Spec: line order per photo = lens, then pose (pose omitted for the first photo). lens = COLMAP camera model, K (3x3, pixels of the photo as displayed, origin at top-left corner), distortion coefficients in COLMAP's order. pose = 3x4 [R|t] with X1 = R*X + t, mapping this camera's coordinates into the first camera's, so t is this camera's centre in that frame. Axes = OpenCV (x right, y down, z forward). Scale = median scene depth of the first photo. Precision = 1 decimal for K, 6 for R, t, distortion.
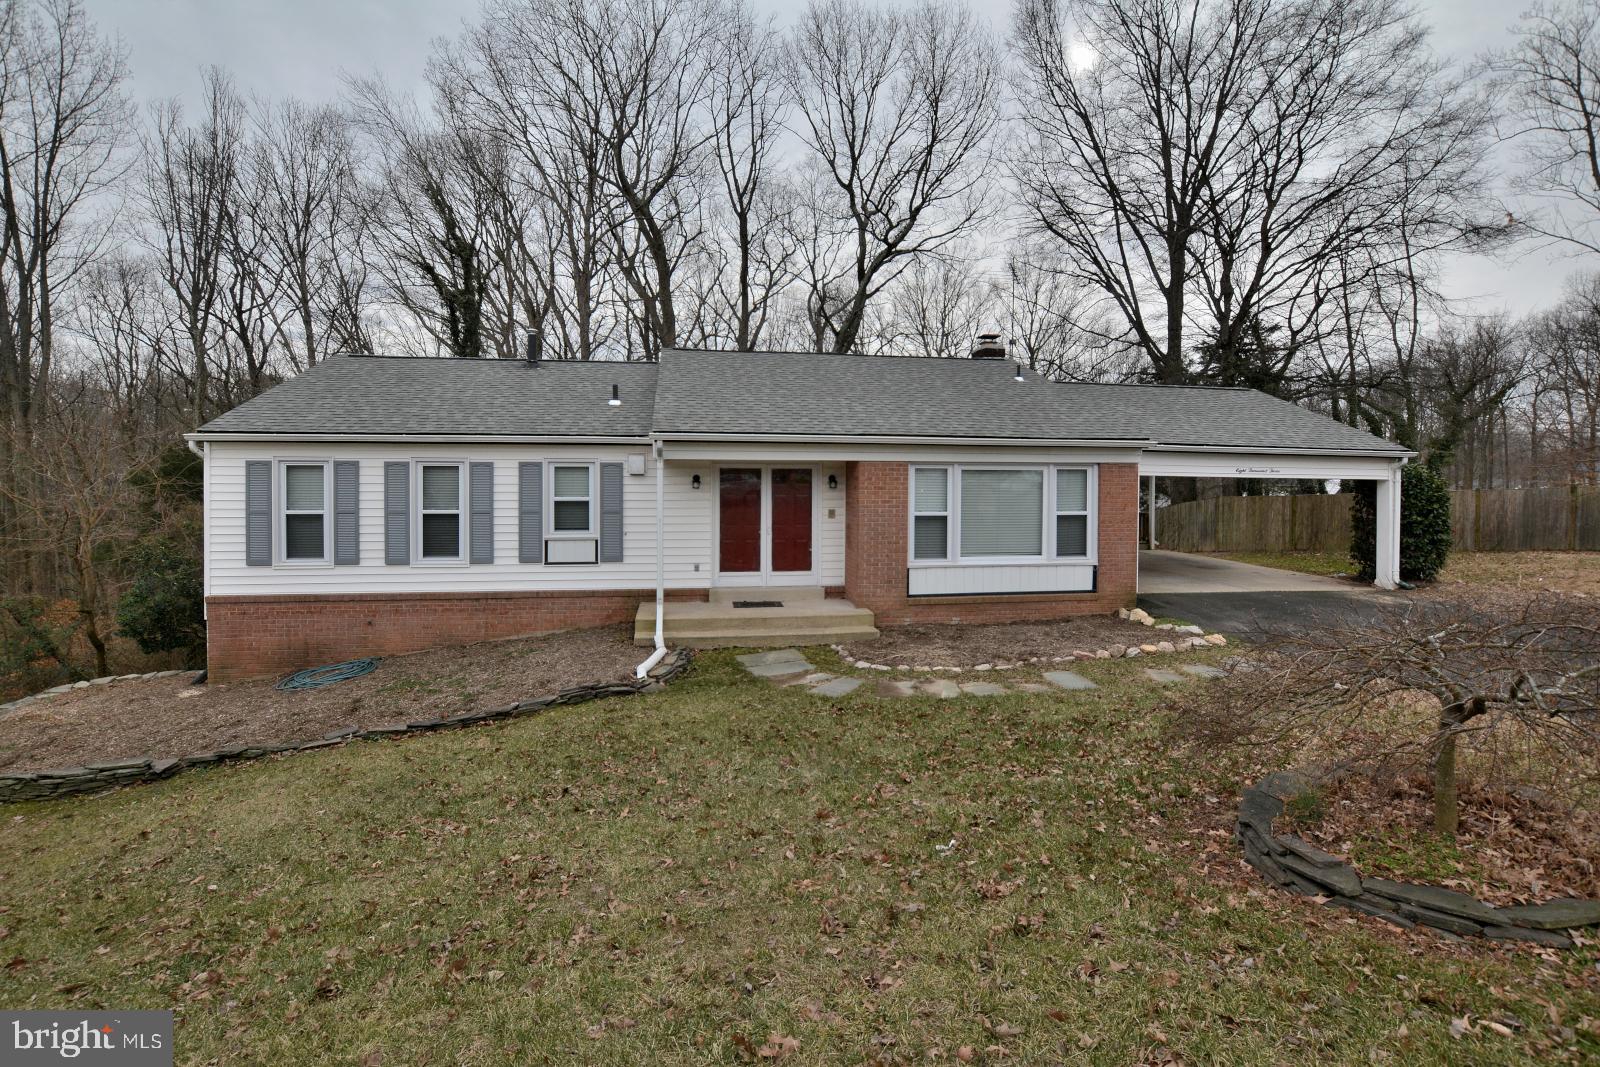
lens RADIAL K [[713.0, 0, 832.6], [0, 713.0, 475.4], [0, 0, 1]] dist [-0.038649, 0.006409]
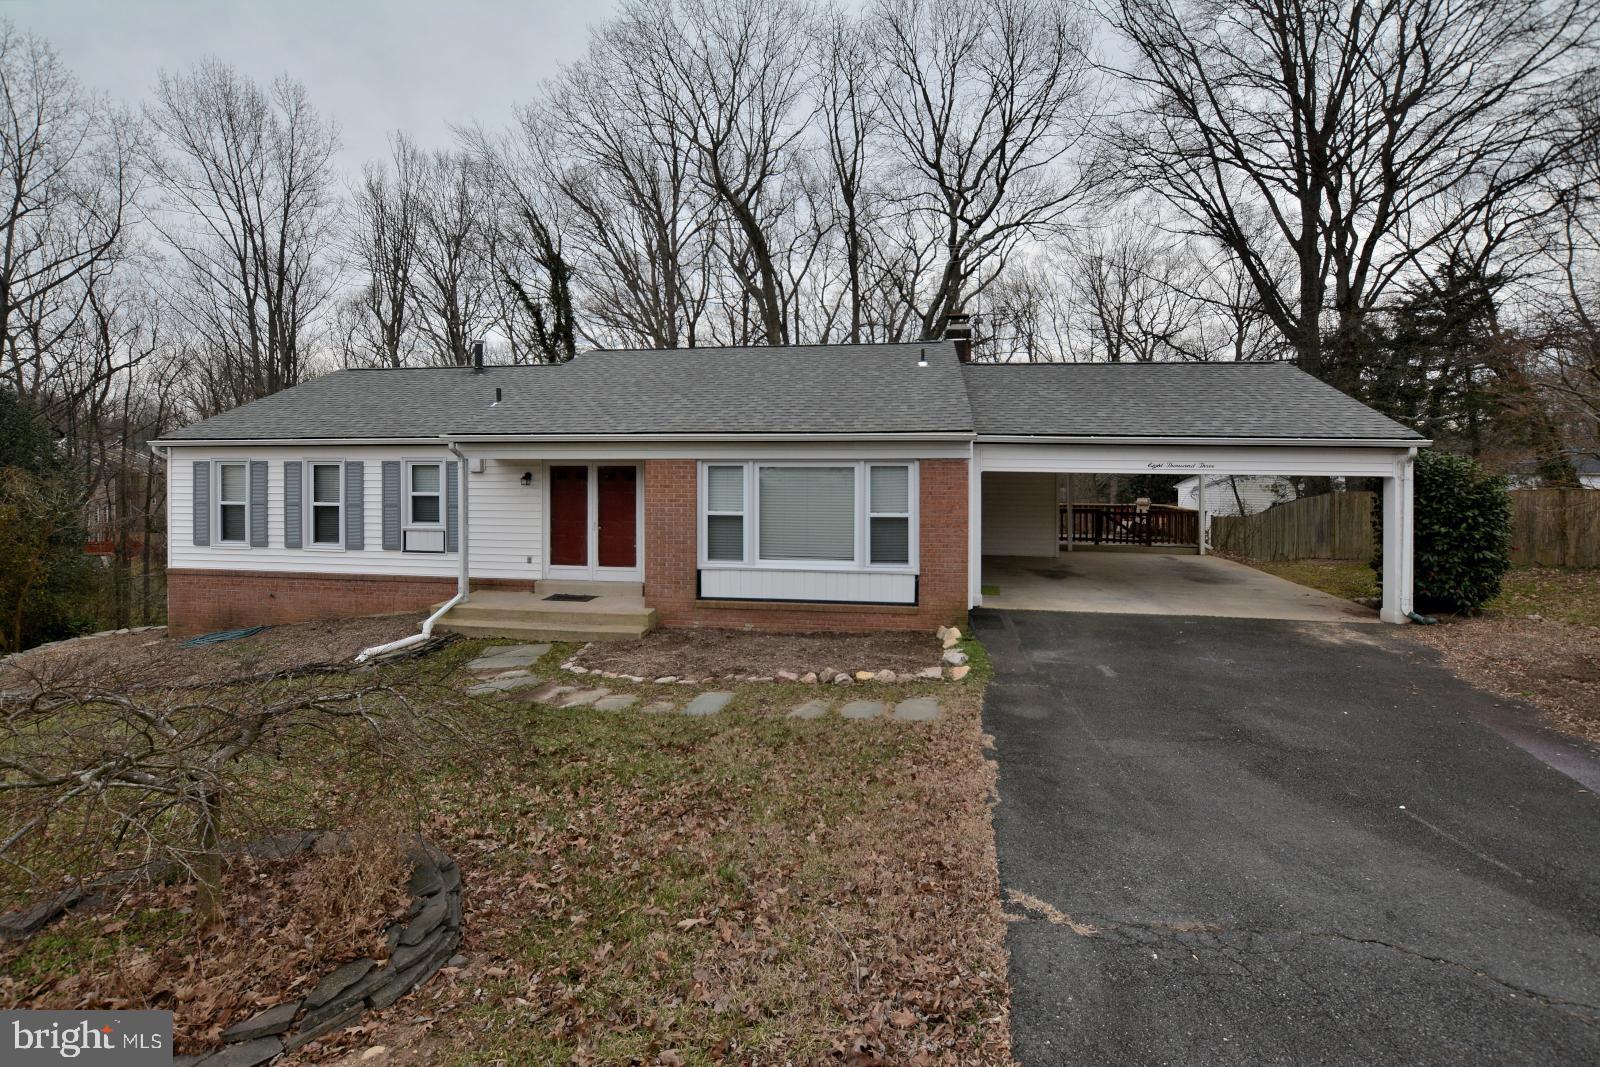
lens RADIAL K [[713.0, 0, 832.6], [0, 713.0, 475.4], [0, 0, 1]] dist [-0.038649, 0.006409]
pose [[0.954971, 0.002306, -0.296691, 0.553795], [0.003025, 0.999842, 0.017506, -0.013078], [0.296685, -0.017615, 0.954813, 0.131095]]
